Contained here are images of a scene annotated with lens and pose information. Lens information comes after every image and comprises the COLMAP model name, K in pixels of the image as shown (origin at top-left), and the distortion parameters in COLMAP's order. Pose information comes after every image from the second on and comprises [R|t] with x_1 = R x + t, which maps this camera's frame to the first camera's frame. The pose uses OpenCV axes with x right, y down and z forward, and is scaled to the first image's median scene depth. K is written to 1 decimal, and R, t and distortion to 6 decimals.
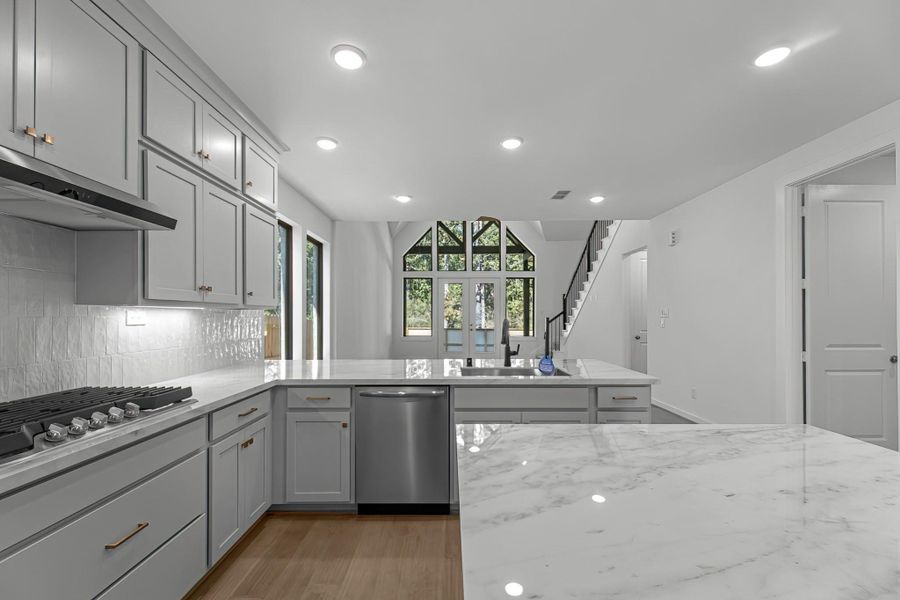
lens RADIAL K [[364.2, 0, 451.7], [0, 364.2, 317.4], [0, 0, 1]] dist [-0.001380, -0.000189]
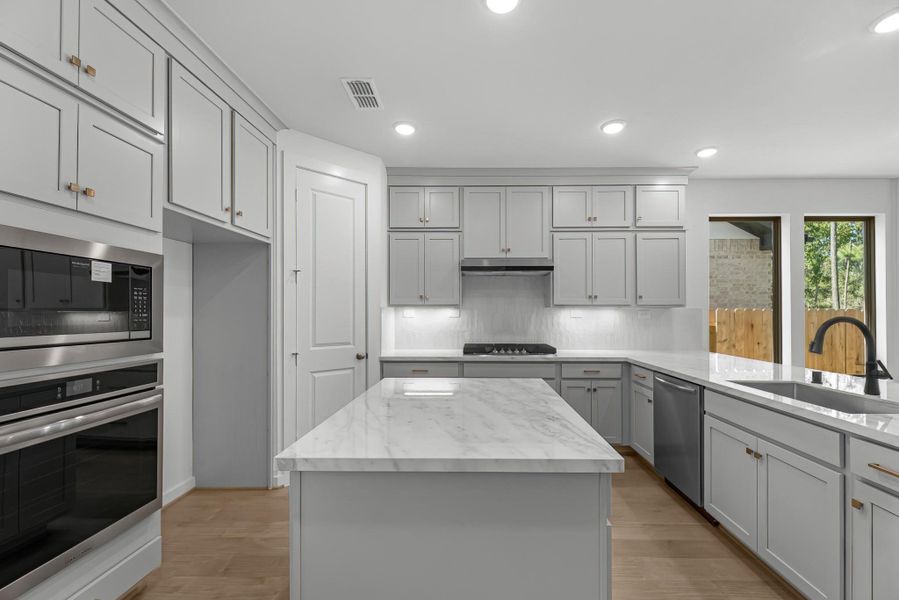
lens RADIAL K [[397.8, 0, 469.7], [0, 397.8, 313.0], [0, 0, 1]] dist [0.000997, 0.000258]
pose [[-0.014701, 0.000351, -0.999892, 1.017966], [-0.004536, 0.999990, 0.000418, -0.000699], [0.999882, 0.004541, -0.014700, 0.385500]]
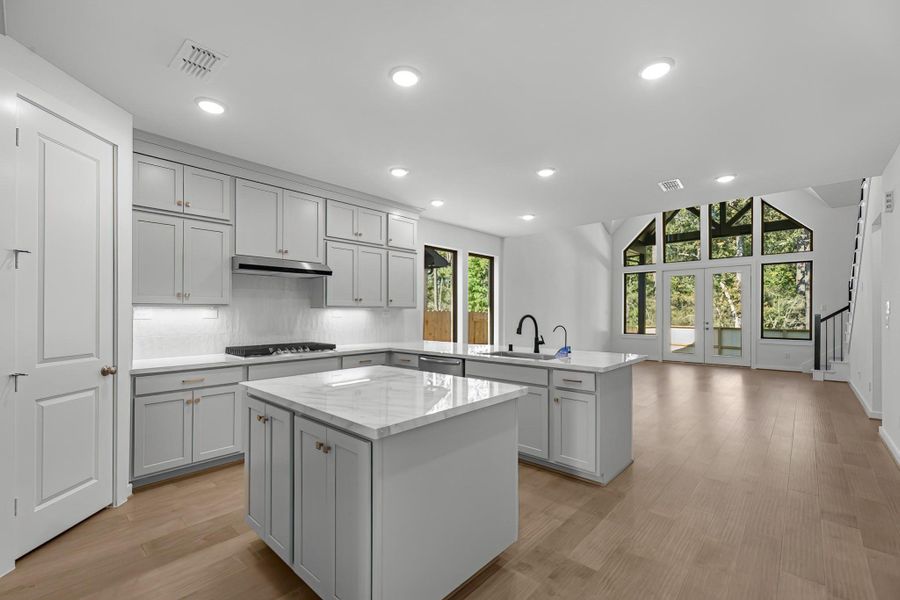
lens RADIAL K [[382.1, 0, 476.2], [0, 382.1, 310.3], [0, 0, 1]] dist [0.000587, -0.000197]
pose [[0.760590, -0.005788, -0.649206, 1.029101], [-0.000978, 0.999949, -0.010060, 0.001956], [0.649231, 0.008287, 0.760546, -0.165388]]
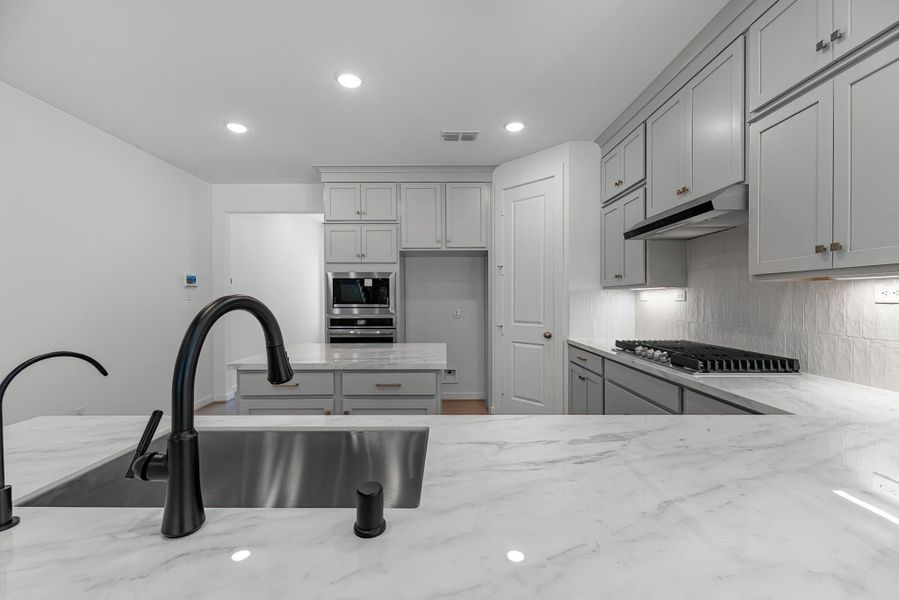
lens RADIAL K [[360.5, 0, 447.9], [0, 360.5, 302.9], [0, 0, 1]] dist [-0.001772, -0.000239]
pose [[-0.999990, 0.004527, -0.000104, -0.000837], [0.004525, 0.999890, 0.014114, 0.006159], [0.000168, 0.014114, -0.999900, 1.394797]]
